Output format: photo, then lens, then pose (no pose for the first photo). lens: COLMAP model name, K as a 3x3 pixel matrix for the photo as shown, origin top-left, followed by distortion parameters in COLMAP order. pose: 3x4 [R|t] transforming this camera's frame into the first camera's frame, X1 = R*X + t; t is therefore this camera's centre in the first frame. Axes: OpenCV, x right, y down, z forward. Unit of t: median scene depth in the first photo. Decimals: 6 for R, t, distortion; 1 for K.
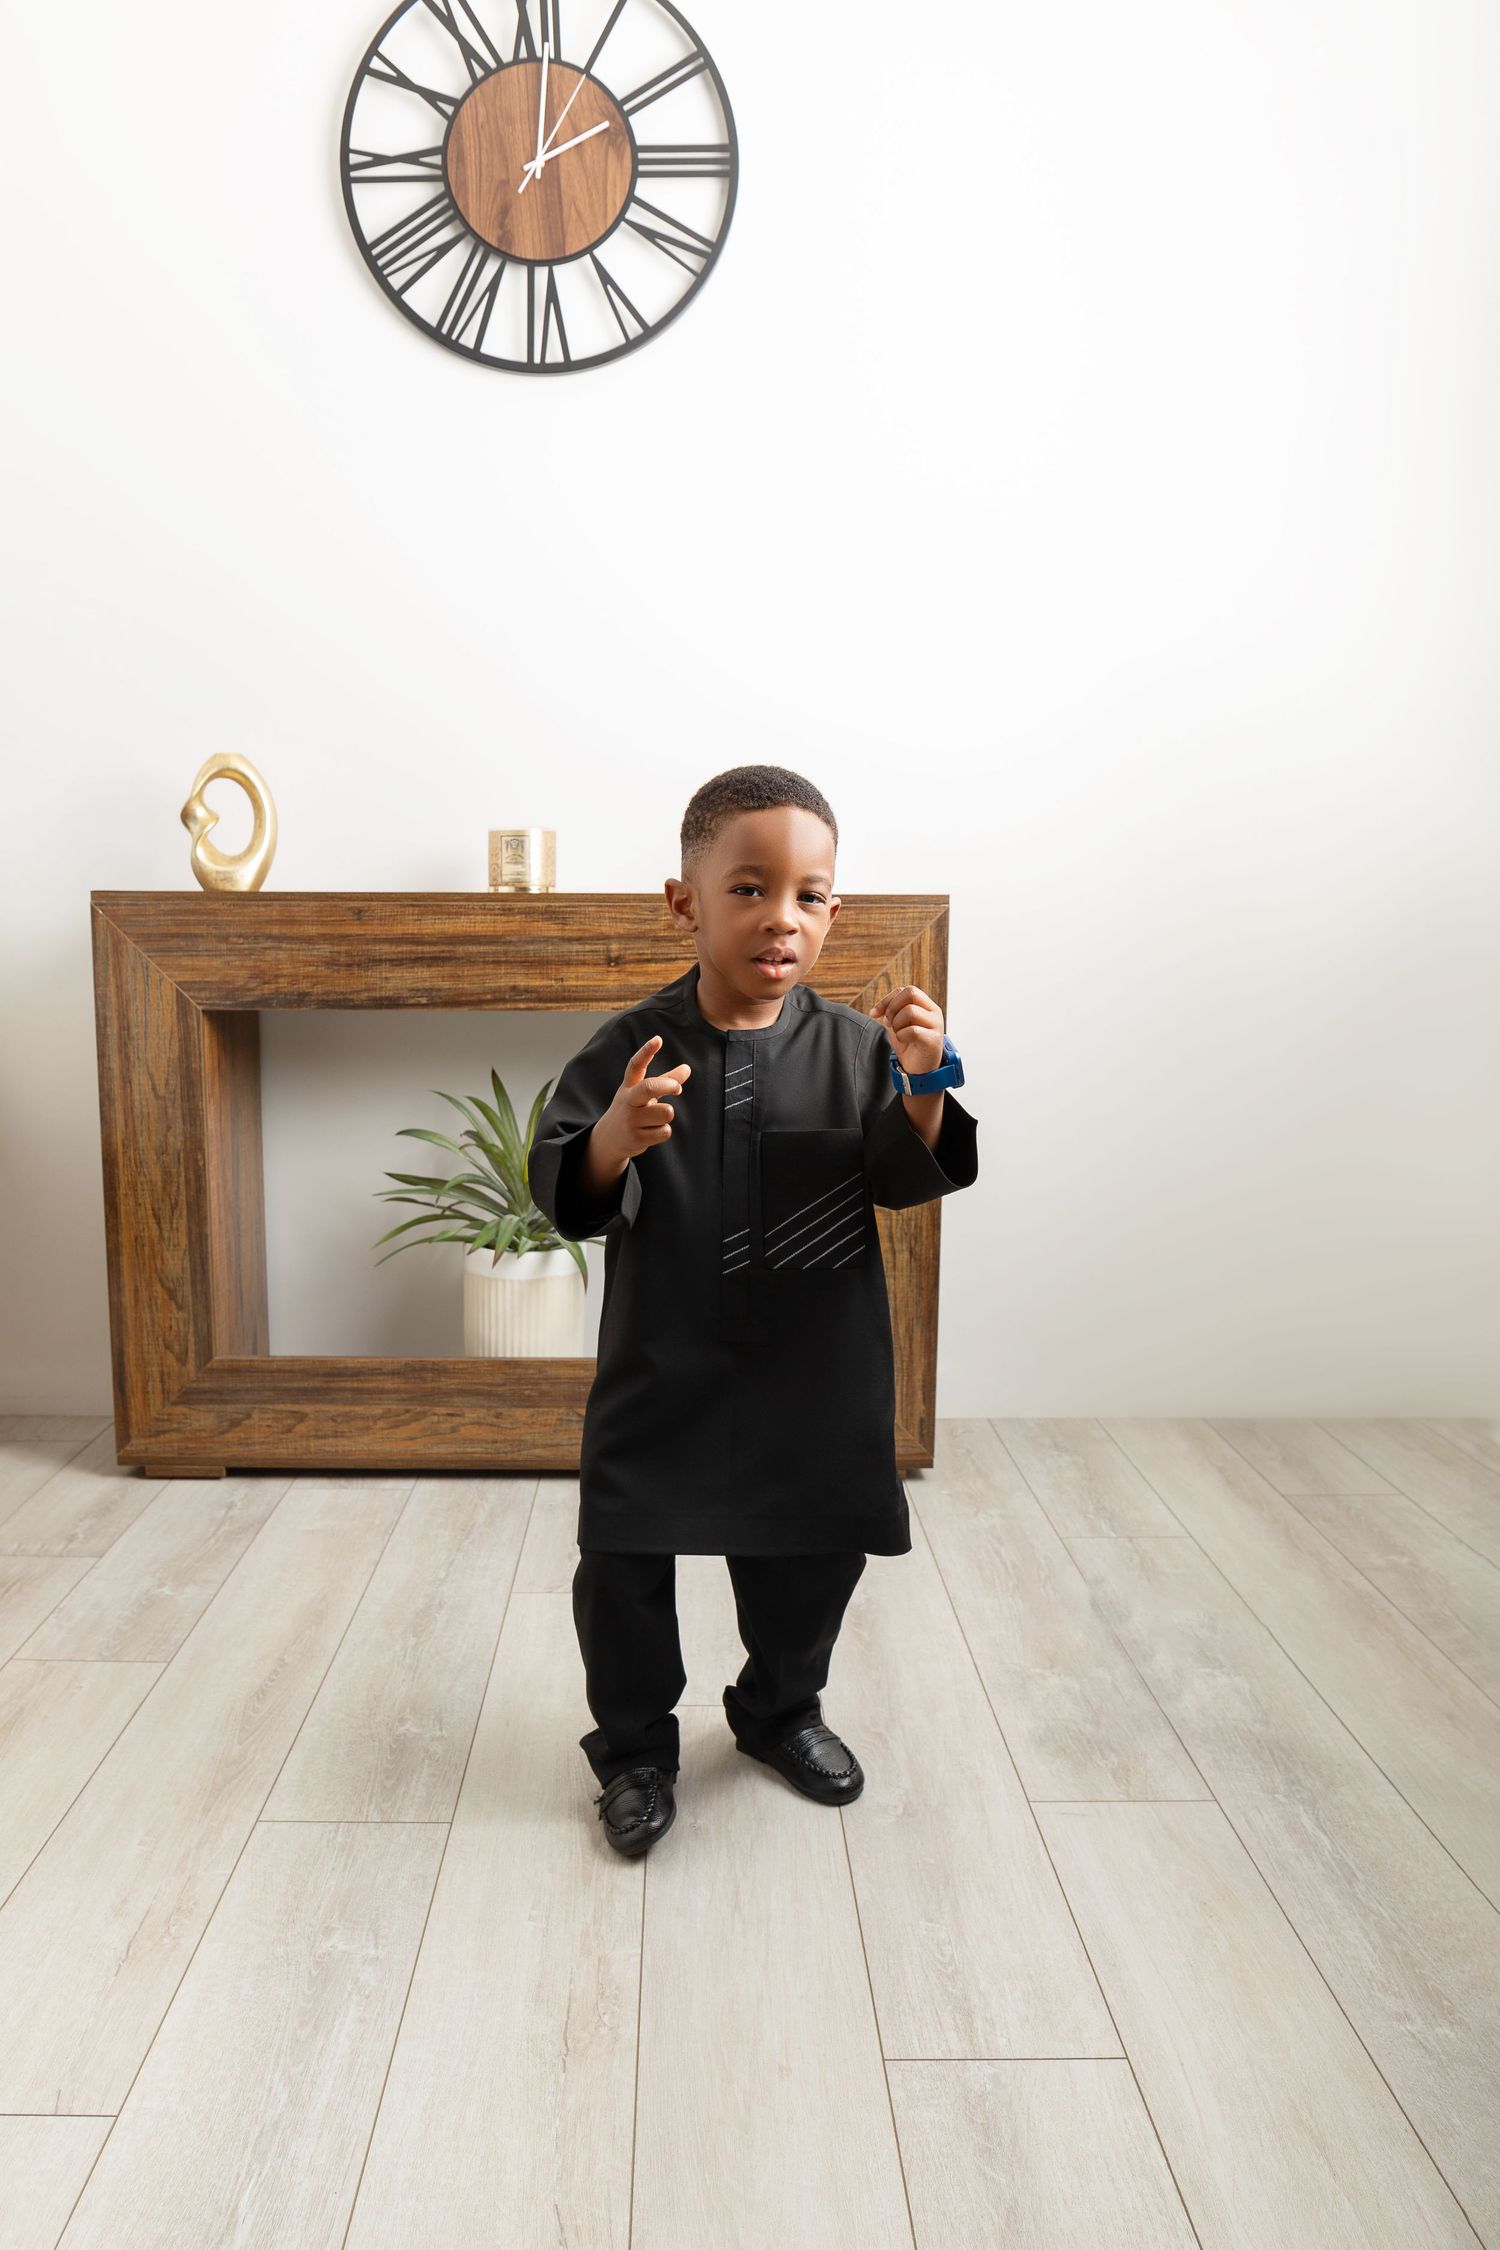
lens RADIAL K [[1604.8, 0, 736.3], [0, 1604.8, 1117.7], [0, 0, 1]] dist [-0.027596, 0.007436]
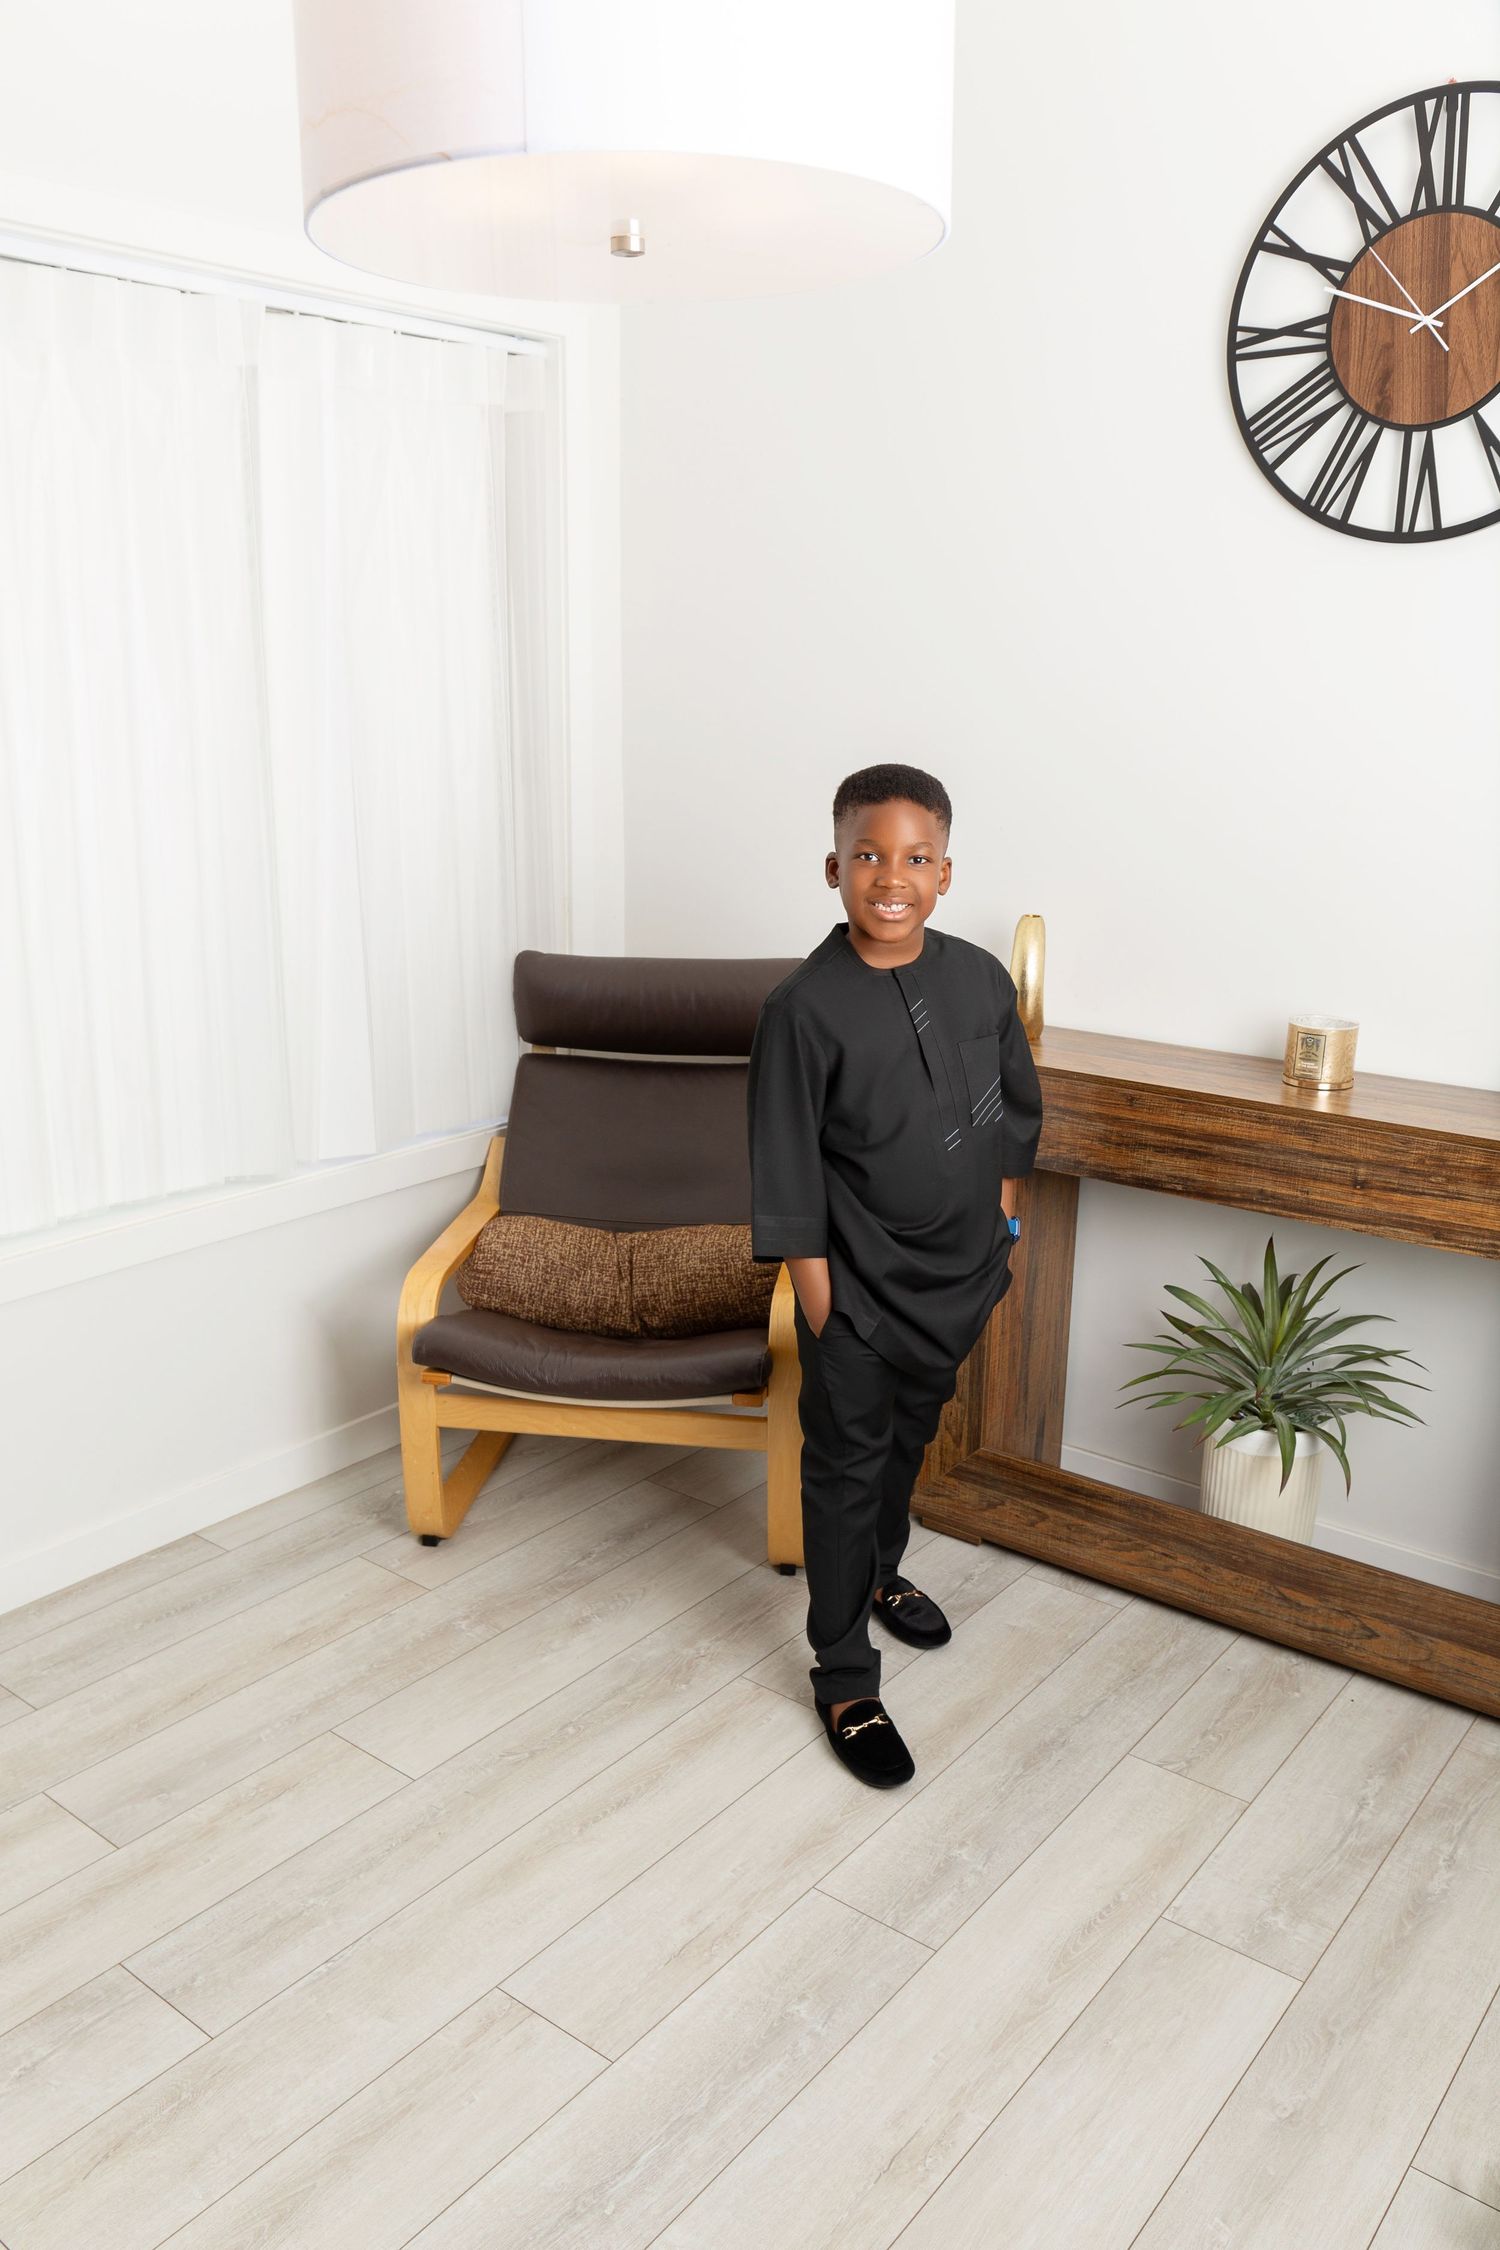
lens RADIAL K [[1805.4, 0, 746.6], [0, 1805.4, 1127.4], [0, 0, 1]] dist [-0.019264, 0.011395]
pose [[0.777020, 0.168636, -0.606467, 0.294701], [-0.093193, 0.983648, 0.154115, -0.263020], [0.622539, -0.063232, 0.780030, -0.113406]]
